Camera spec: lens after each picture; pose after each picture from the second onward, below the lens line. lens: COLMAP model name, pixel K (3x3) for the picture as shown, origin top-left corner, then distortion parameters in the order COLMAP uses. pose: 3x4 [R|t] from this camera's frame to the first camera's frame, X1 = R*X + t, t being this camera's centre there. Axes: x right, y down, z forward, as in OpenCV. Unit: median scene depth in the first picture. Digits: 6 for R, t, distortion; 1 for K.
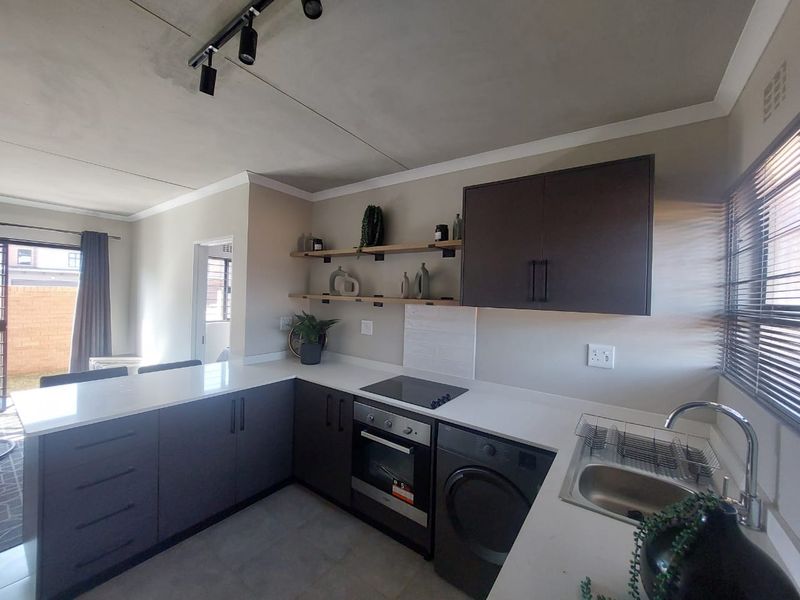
lens RADIAL K [[321.6, 0, 392.1], [0, 321.6, 297.3], [0, 0, 1]] dist [-0.017740, 0.001437]
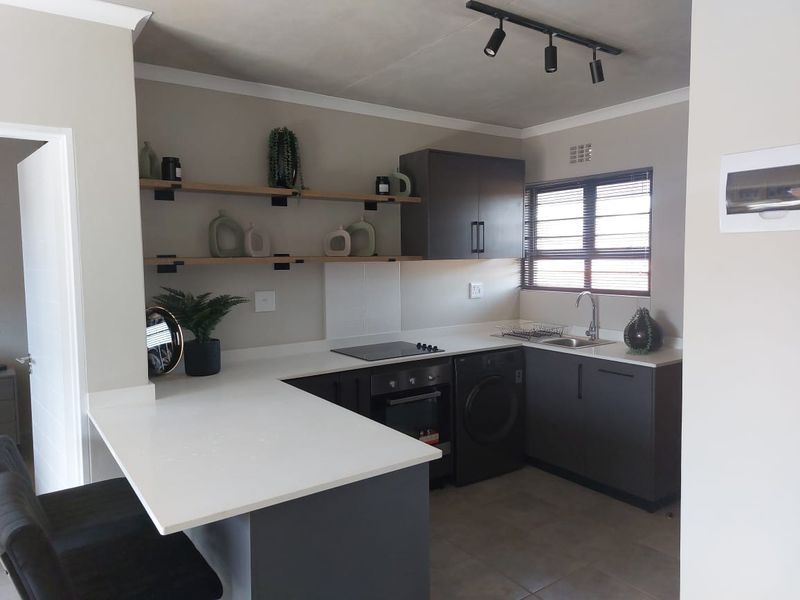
lens RADIAL K [[567.6, 0, 405.0], [0, 567.6, 297.7], [0, 0, 1]] dist [0.060299, -0.059522]
pose [[0.318629, -0.106071, 0.941926, -1.346499], [0.033896, 0.994359, 0.100510, -0.033434], [-0.947273, -0.000097, 0.320427, 0.369912]]
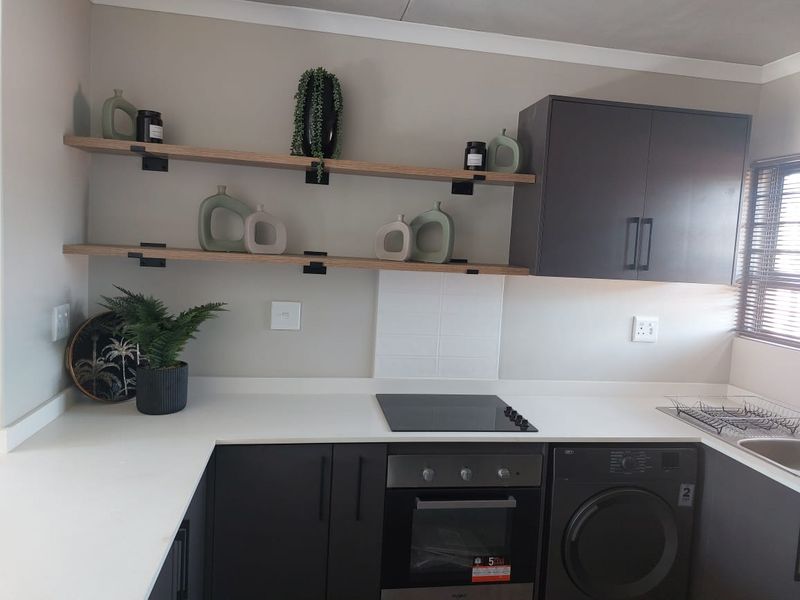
lens RADIAL K [[567.6, 0, 409.4], [0, 567.6, 294.5], [0, 0, 1]] dist [0.060299, -0.059522]
pose [[0.691743, -0.055095, 0.720039, -0.684653], [-0.023088, 0.994888, 0.098306, -0.036952], [-0.721775, -0.084627, 0.686935, 0.296329]]
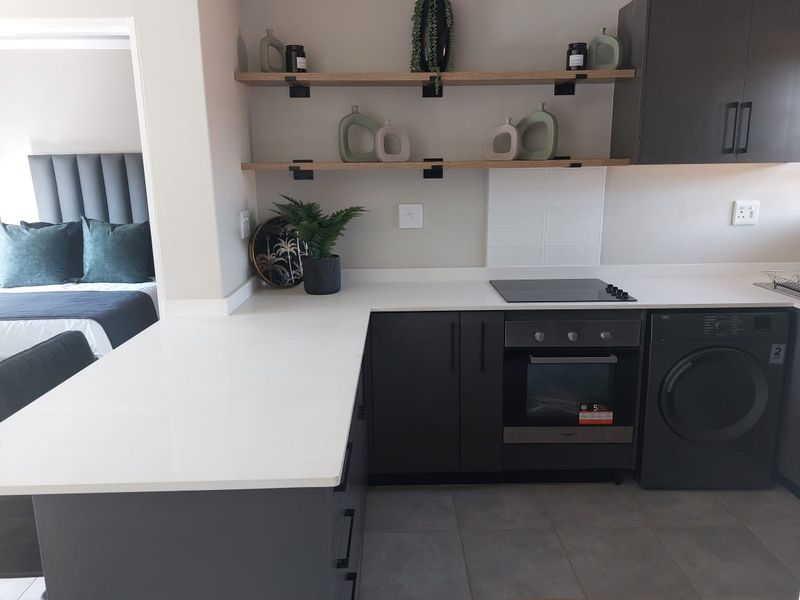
lens RADIAL K [[567.6, 0, 407.2], [0, 567.6, 291.9], [0, 0, 1]] dist [0.060299, -0.059522]
pose [[0.796084, -0.165011, 0.582255, -0.842669], [0.043241, 0.975160, 0.217240, 0.003079], [-0.603639, -0.147764, 0.783445, 0.189905]]
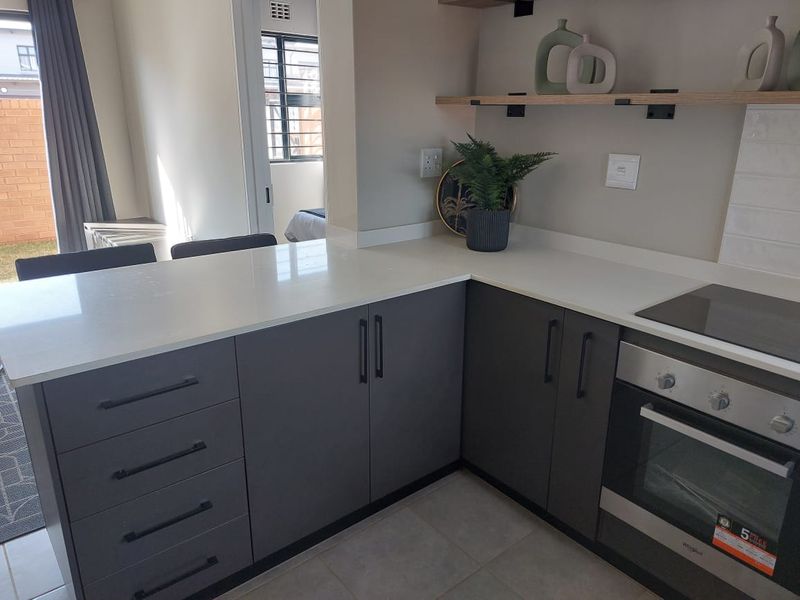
lens RADIAL K [[567.6, 0, 412.2], [0, 567.6, 301.6], [0, 0, 1]] dist [0.060299, -0.059522]
pose [[0.971959, 0.054184, -0.228821, -0.195780], [0.017869, 0.953257, 0.301630, 0.027899], [0.234469, -0.297261, 0.925559, 0.197293]]
